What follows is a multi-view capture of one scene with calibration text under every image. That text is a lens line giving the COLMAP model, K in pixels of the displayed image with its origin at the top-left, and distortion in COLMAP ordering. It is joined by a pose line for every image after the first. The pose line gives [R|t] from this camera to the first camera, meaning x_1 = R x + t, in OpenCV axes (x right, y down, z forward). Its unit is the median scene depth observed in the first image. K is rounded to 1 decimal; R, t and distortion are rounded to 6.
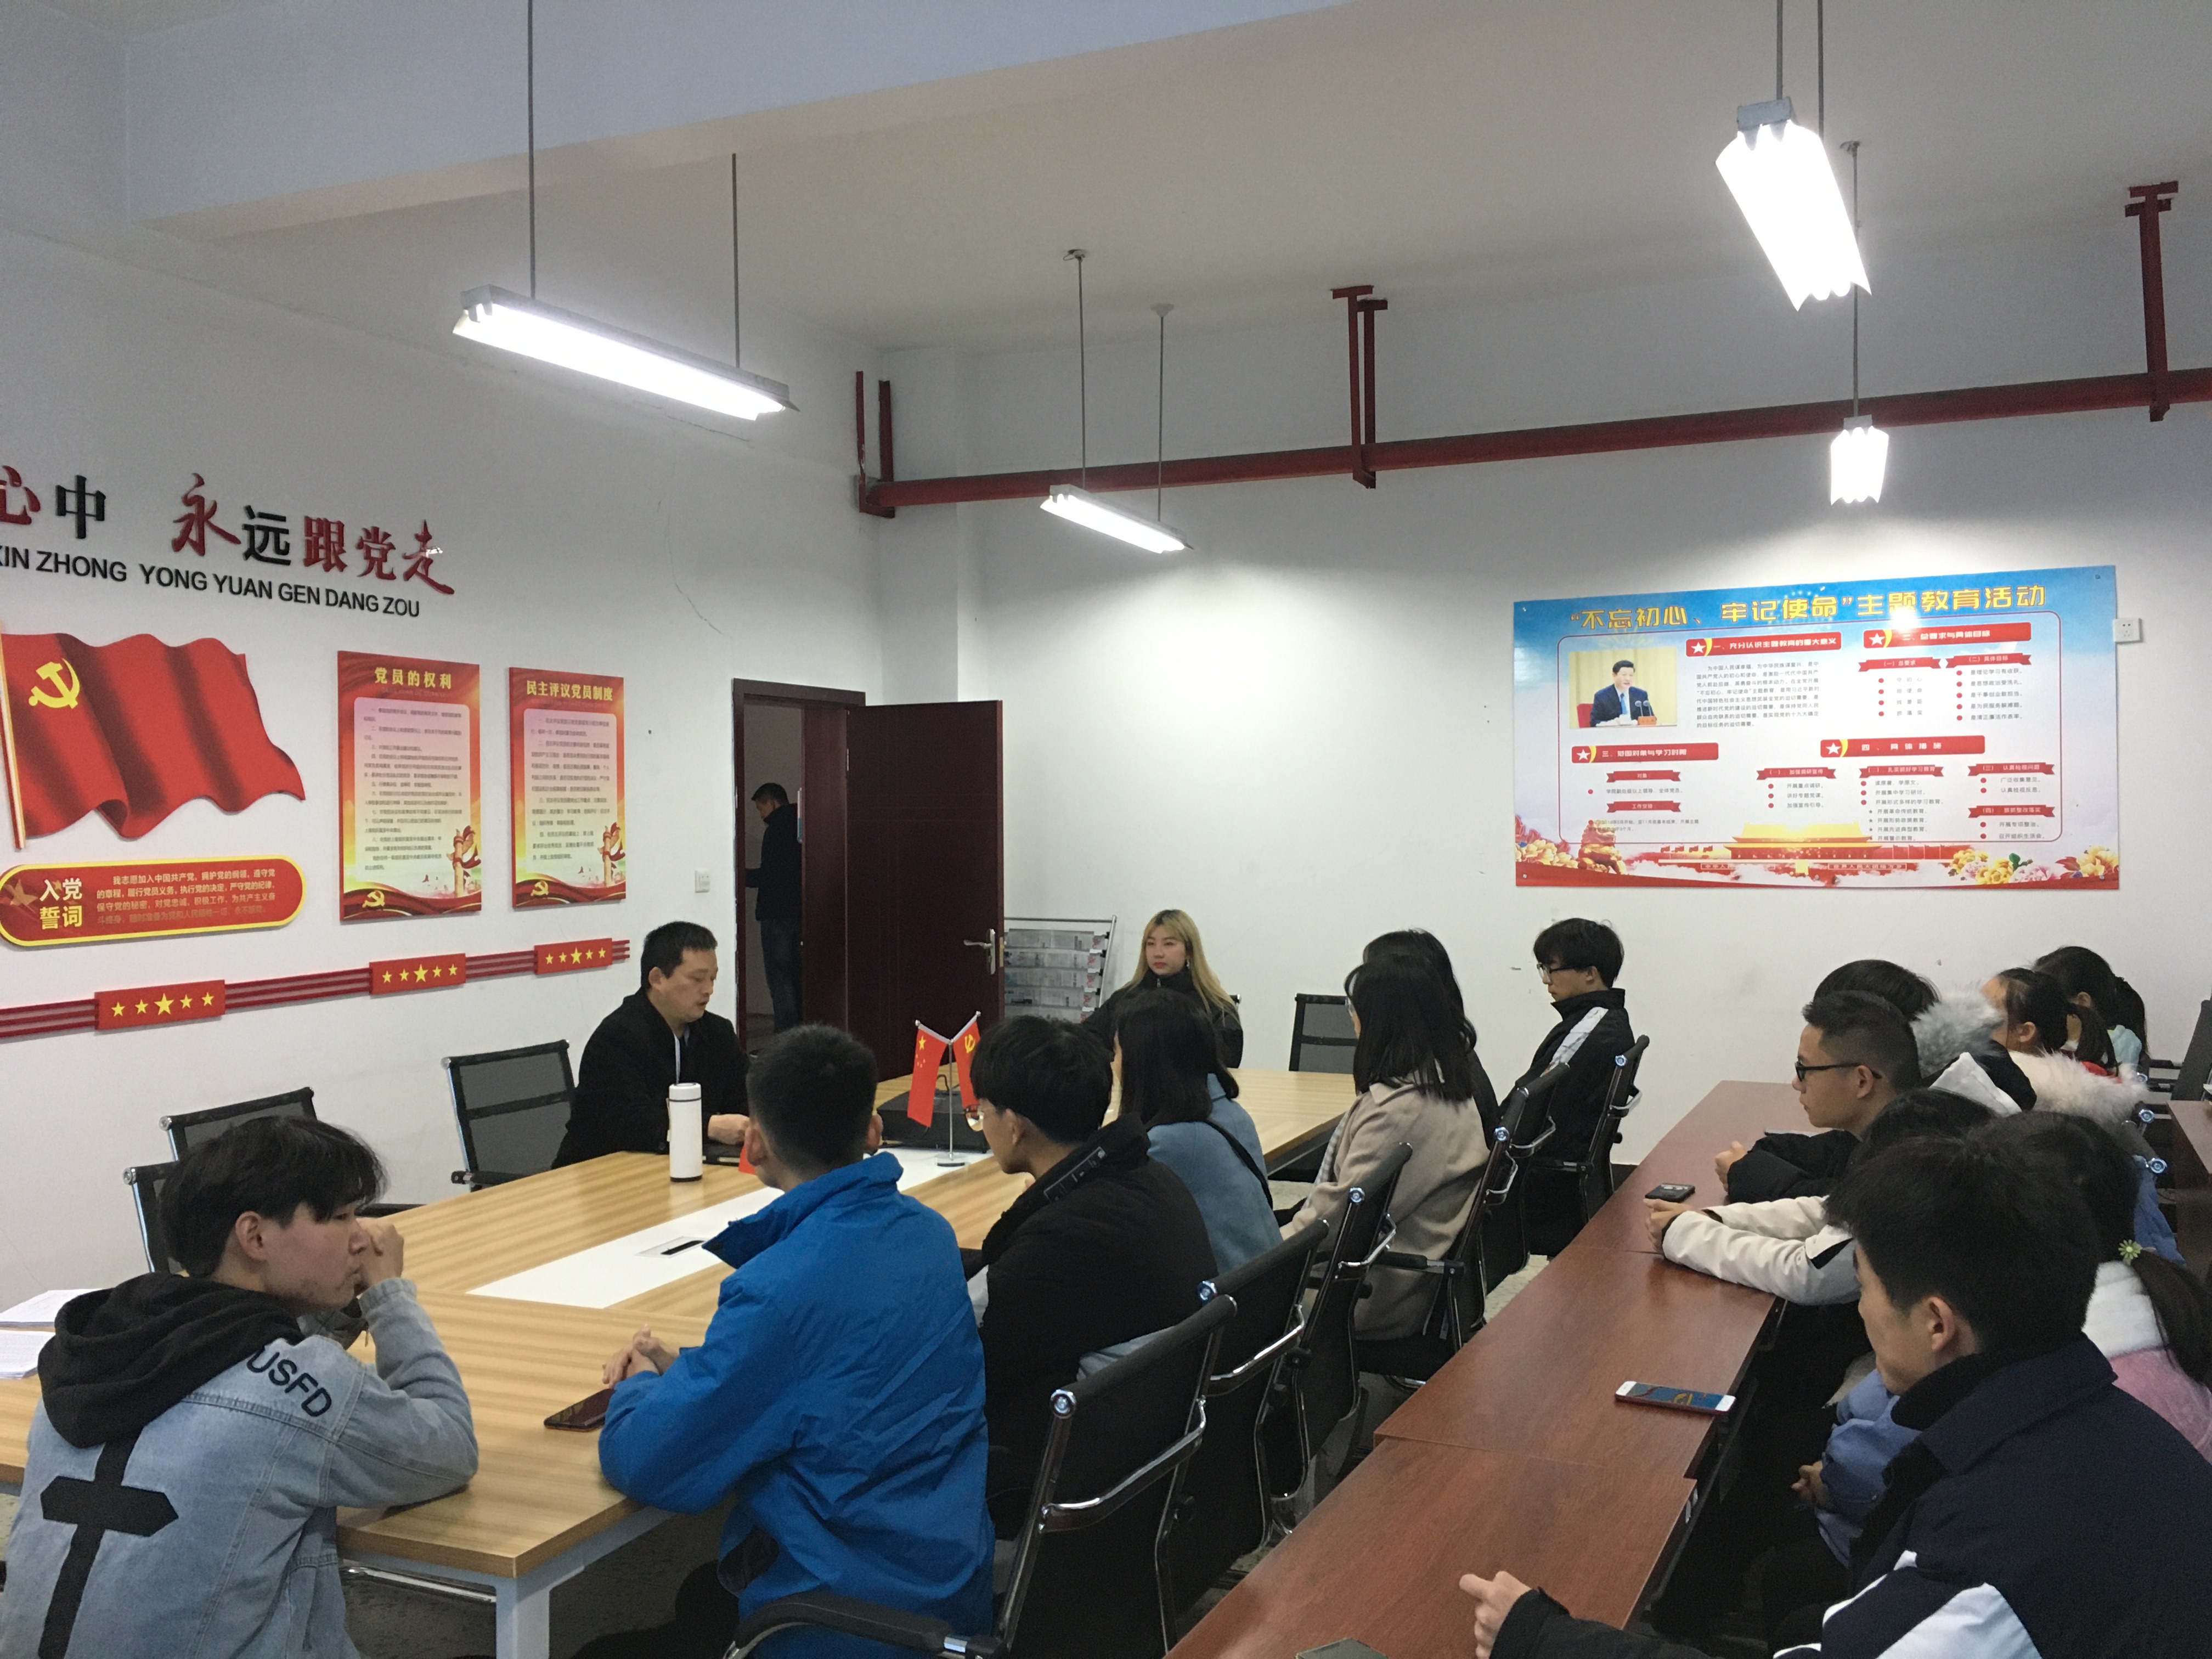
lens RADIAL K [[1908.7, 0, 1091.8], [0, 1908.7, 875.6], [0, 0, 1]] dist [0.091034, -0.121859]
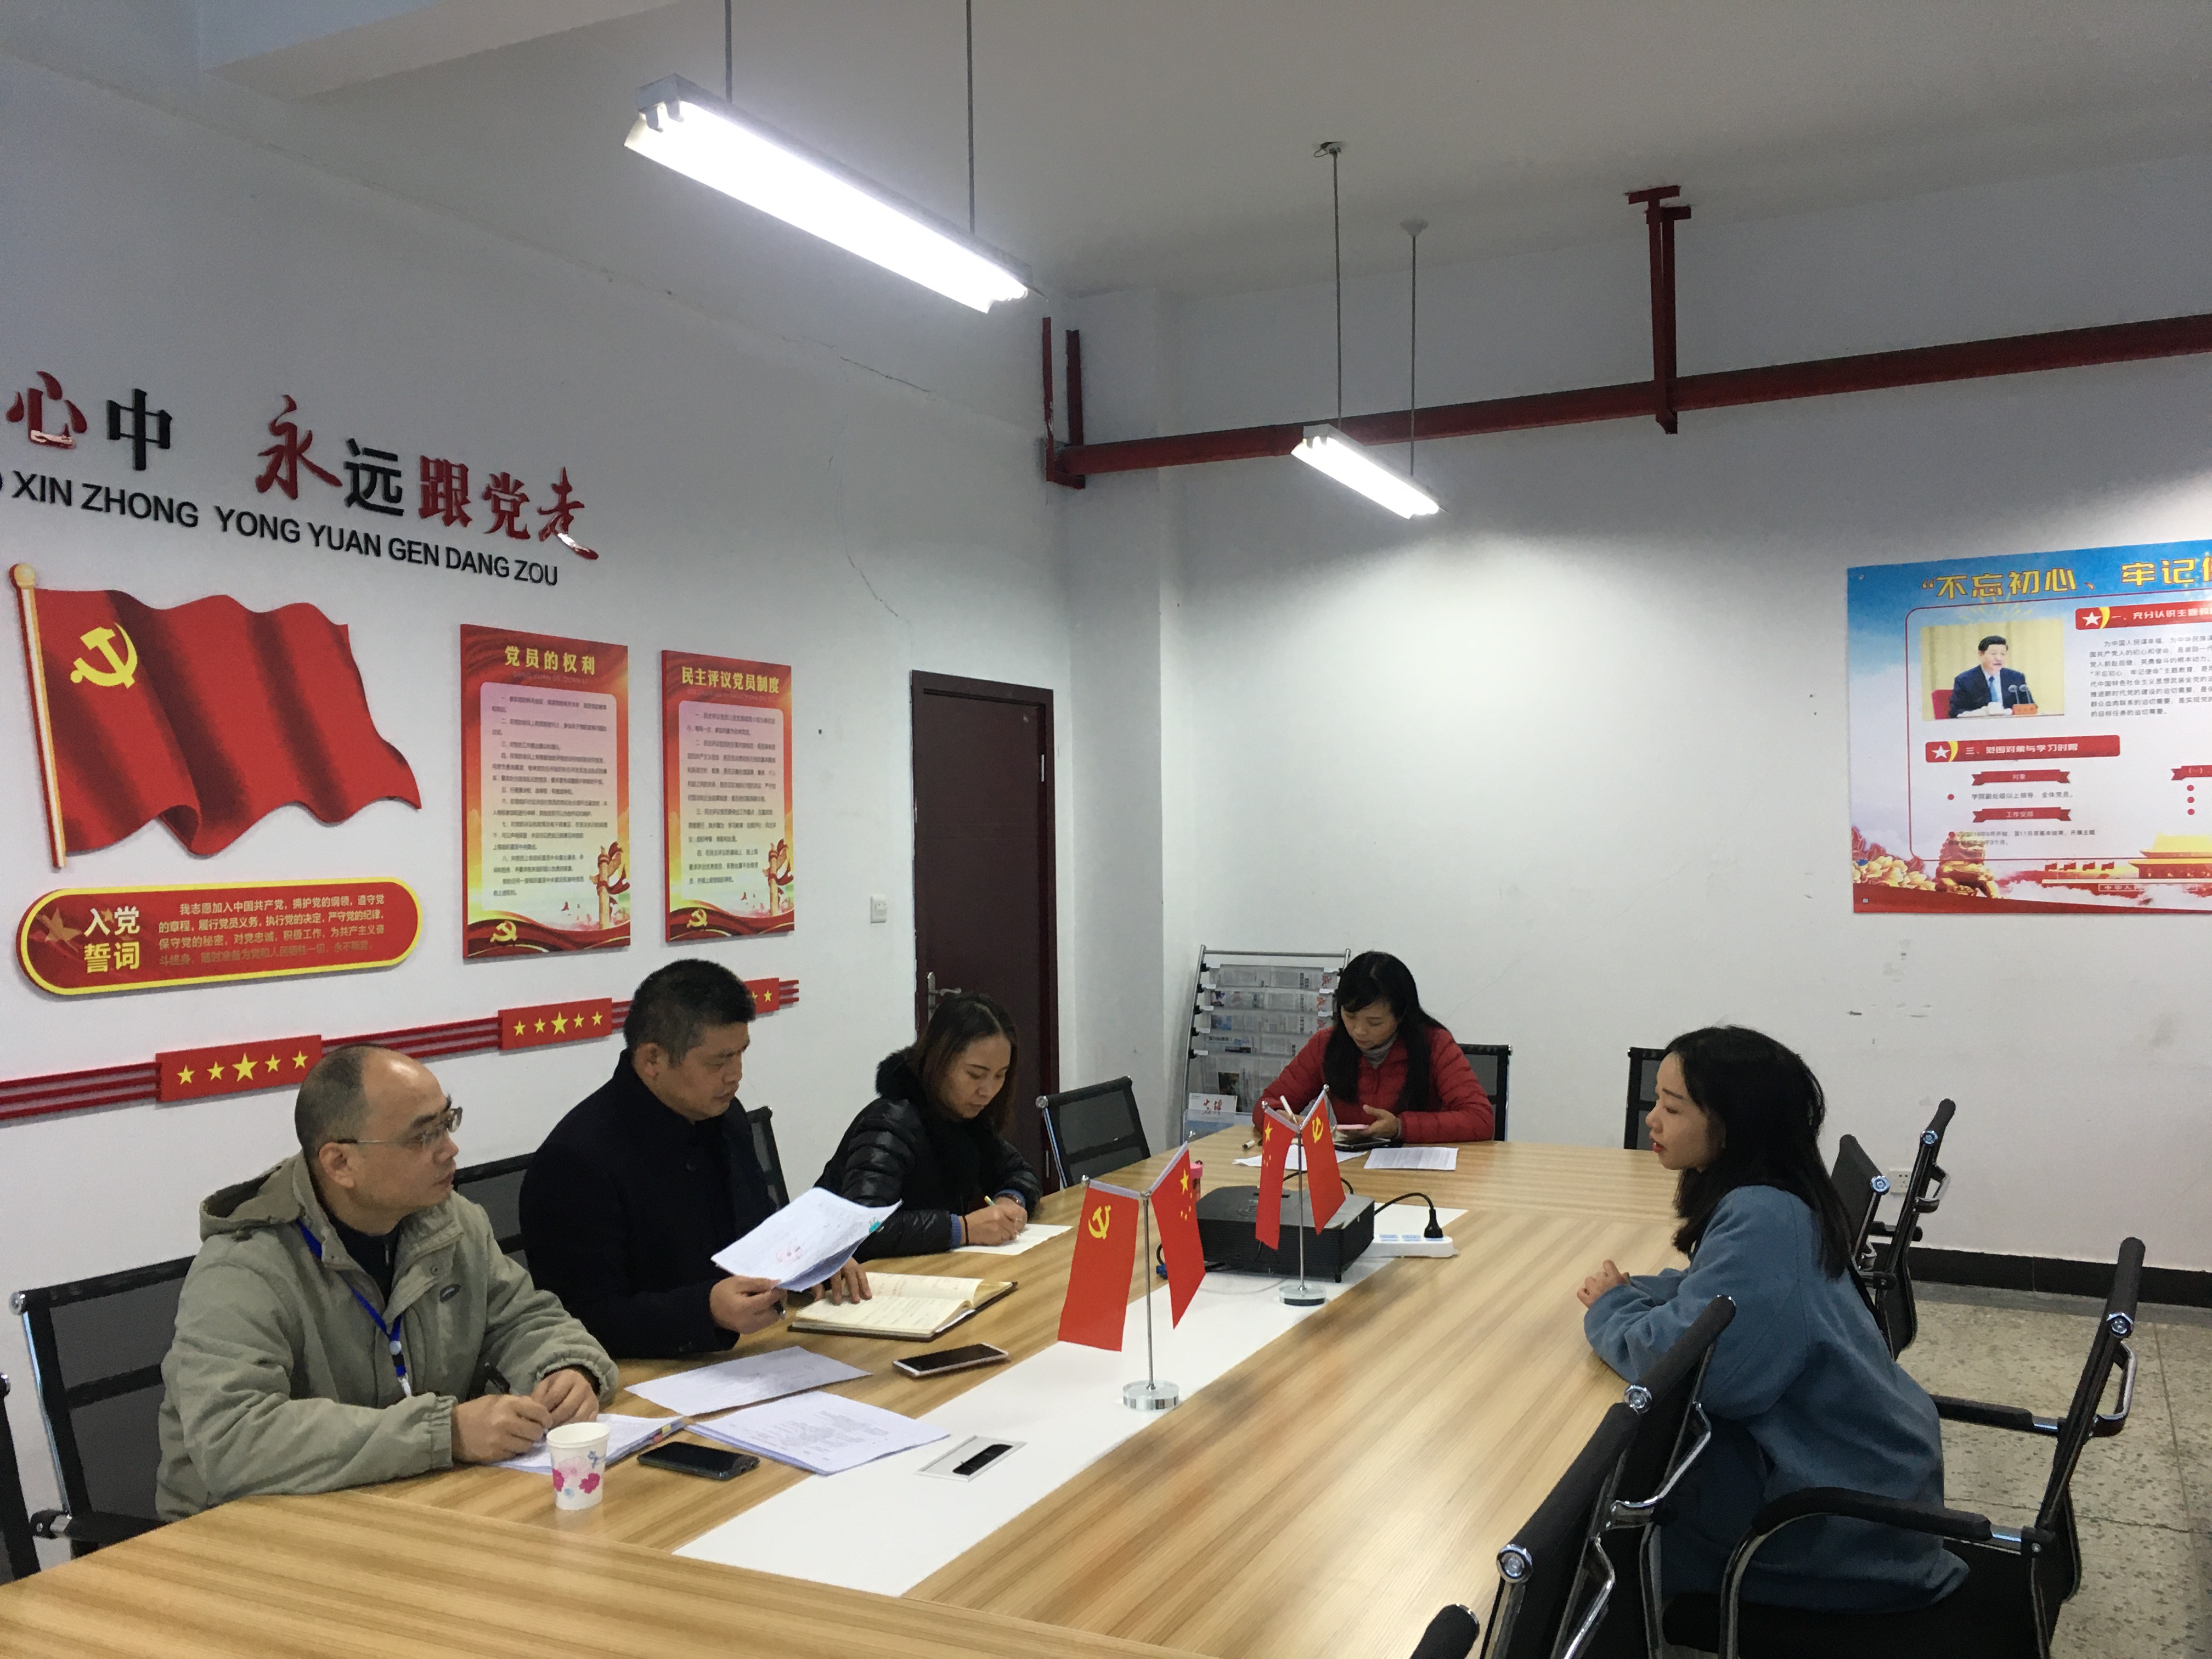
lens RADIAL K [[1878.8, 0, 1071.3], [0, 1878.8, 879.0], [0, 0, 1]] dist [0.101923, -0.124165]
pose [[0.998618, -0.003903, -0.052414, -0.090636], [0.003157, 0.999893, -0.014311, 0.002097], [0.052465, 0.014125, 0.998523, 0.213882]]
